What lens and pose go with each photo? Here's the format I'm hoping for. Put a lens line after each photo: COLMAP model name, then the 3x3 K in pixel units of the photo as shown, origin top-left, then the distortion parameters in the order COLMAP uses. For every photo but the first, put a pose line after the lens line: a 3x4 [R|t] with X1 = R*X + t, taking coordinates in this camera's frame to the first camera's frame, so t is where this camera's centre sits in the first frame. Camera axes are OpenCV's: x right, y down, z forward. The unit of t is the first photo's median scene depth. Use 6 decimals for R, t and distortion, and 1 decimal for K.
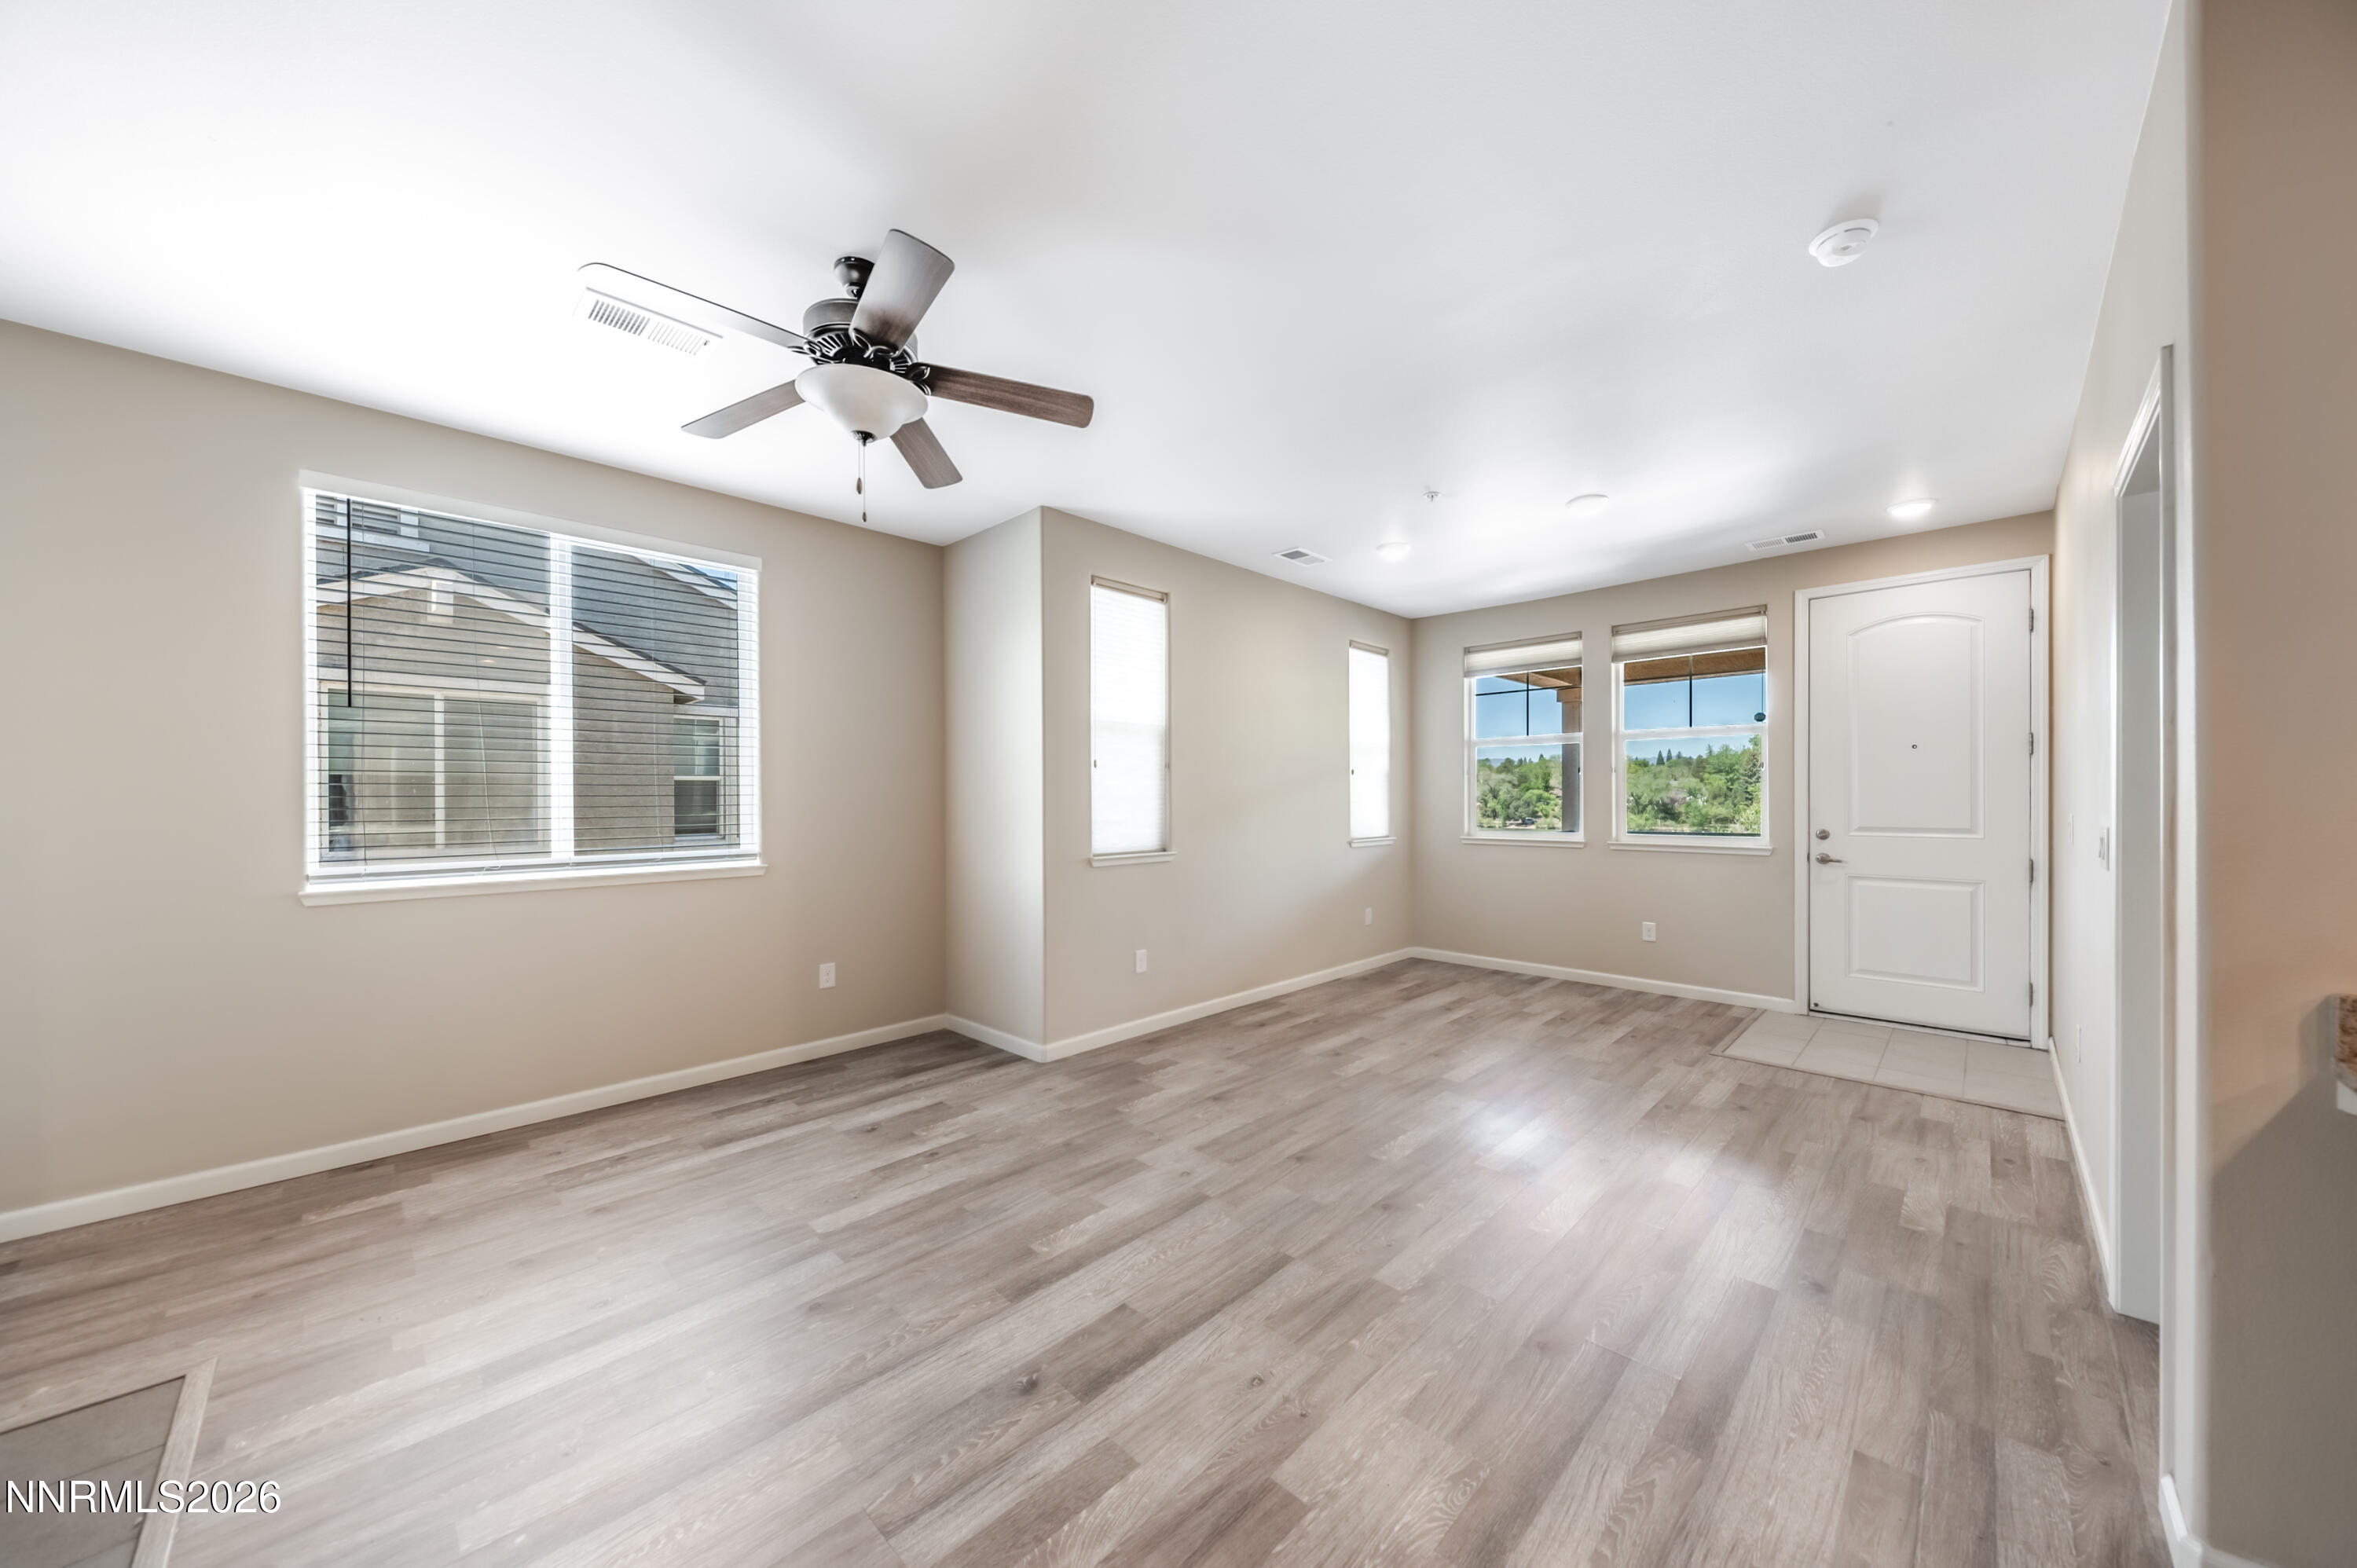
lens RADIAL K [[822.9, 0, 1227.1], [0, 822.9, 795.7], [0, 0, 1]] dist [0.006949, -0.002582]
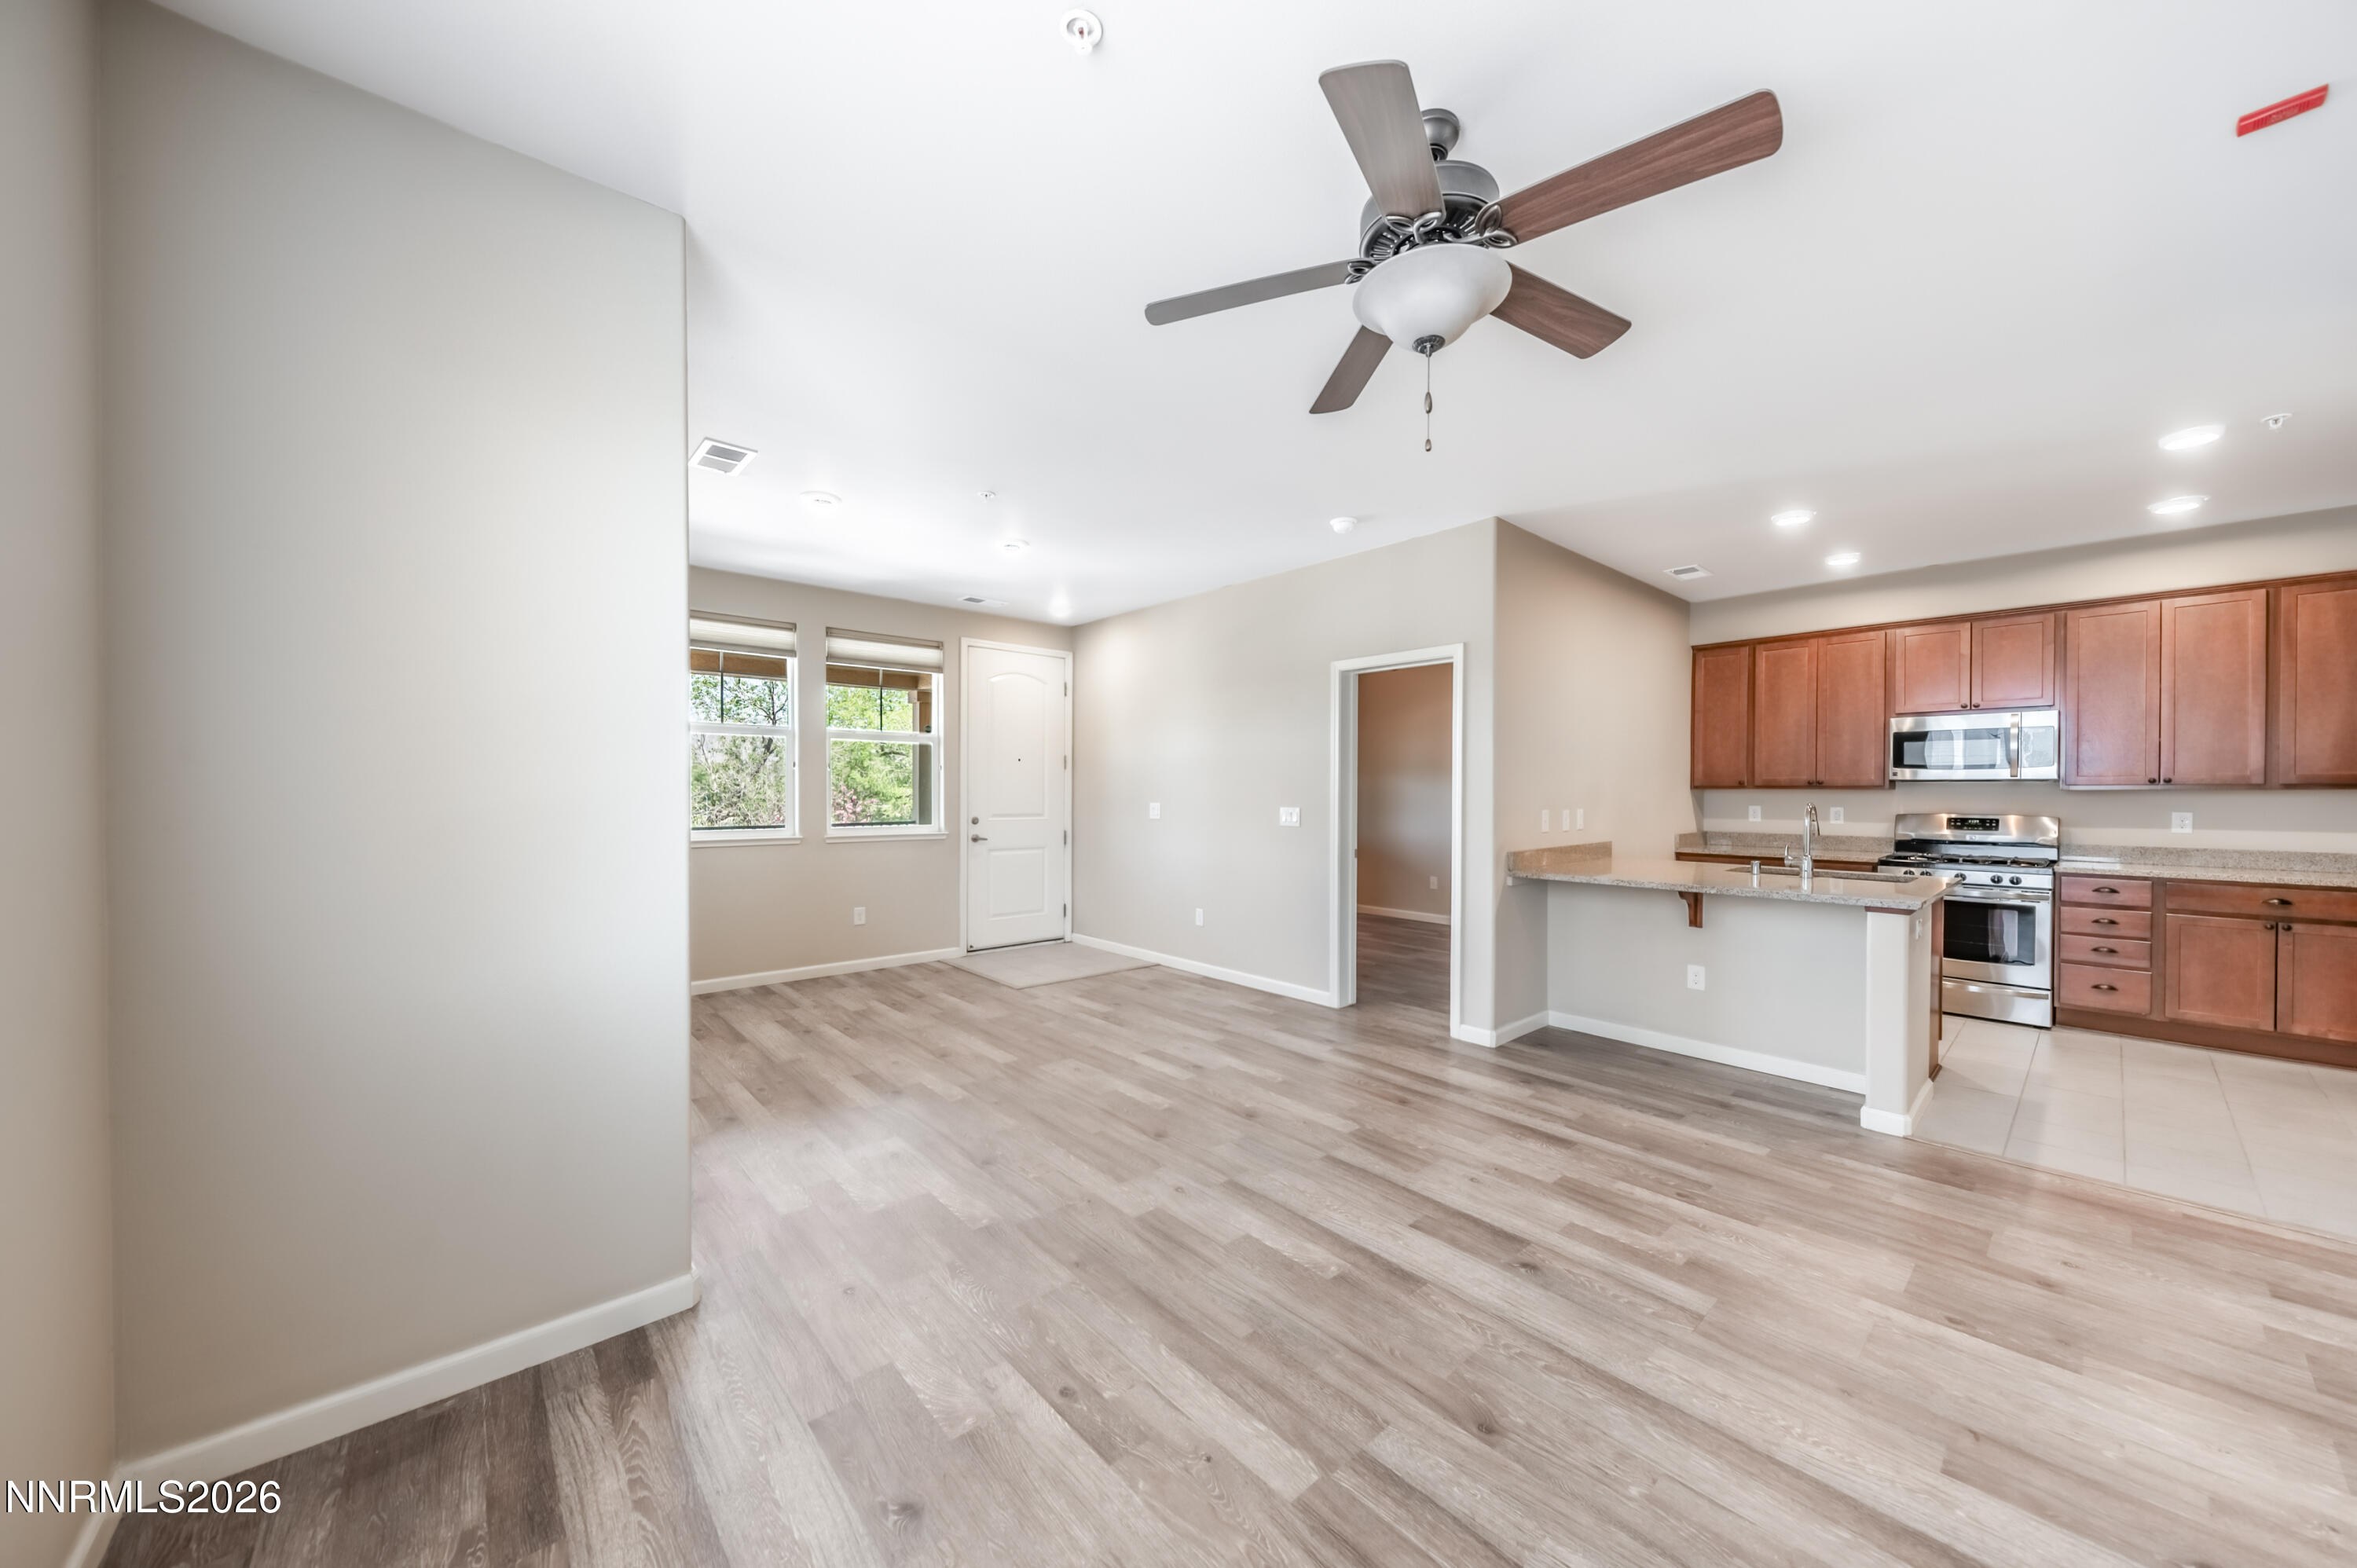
lens RADIAL K [[822.9, 0, 1160.2], [0, 822.9, 791.7], [0, 0, 1]] dist [0.006949, -0.002582]
pose [[0.104130, 0.004172, 0.994555, -0.830582], [-0.006141, 0.999975, -0.003552, 0.003322], [-0.994545, -0.005738, 0.104153, 0.770073]]
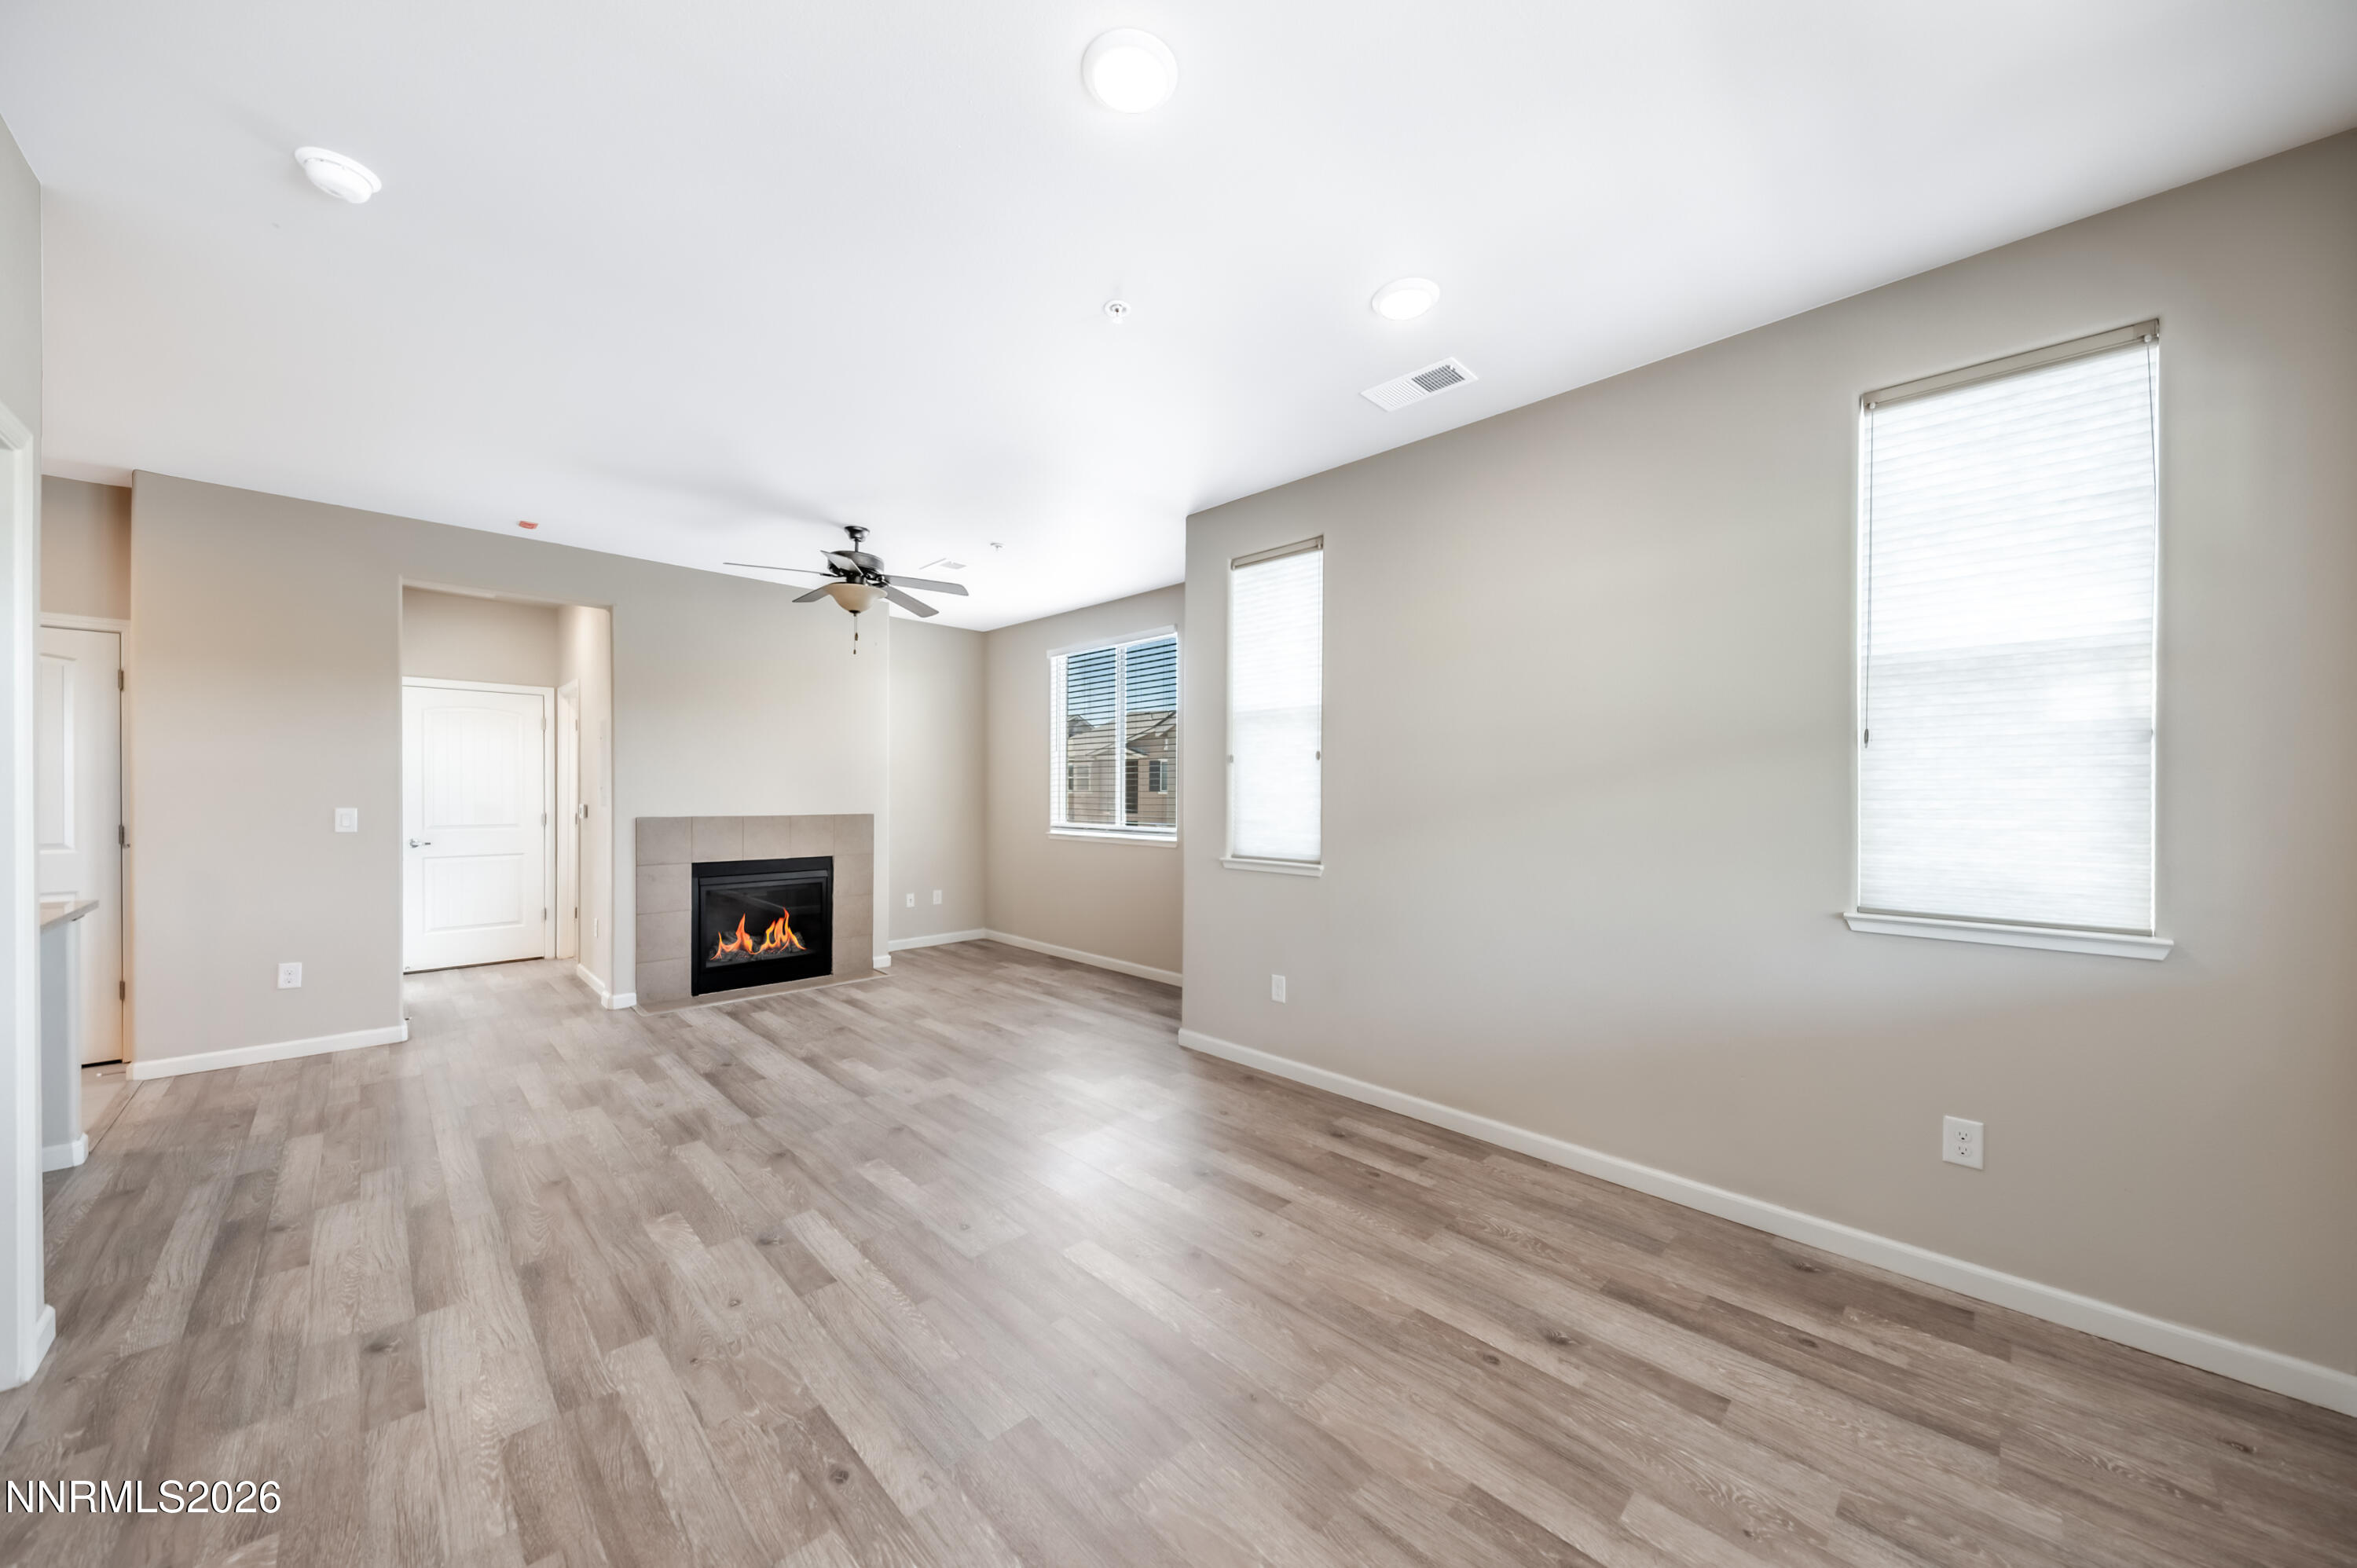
lens RADIAL K [[822.9, 0, 1135.3], [0, 822.9, 796.5], [0, 0, 1]] dist [0.006949, -0.002582]
pose [[-0.077171, 0.008824, -0.996979, 0.978759], [-0.004459, 0.999948, 0.009195, -0.004637], [0.997008, 0.005156, -0.077128, 1.199424]]
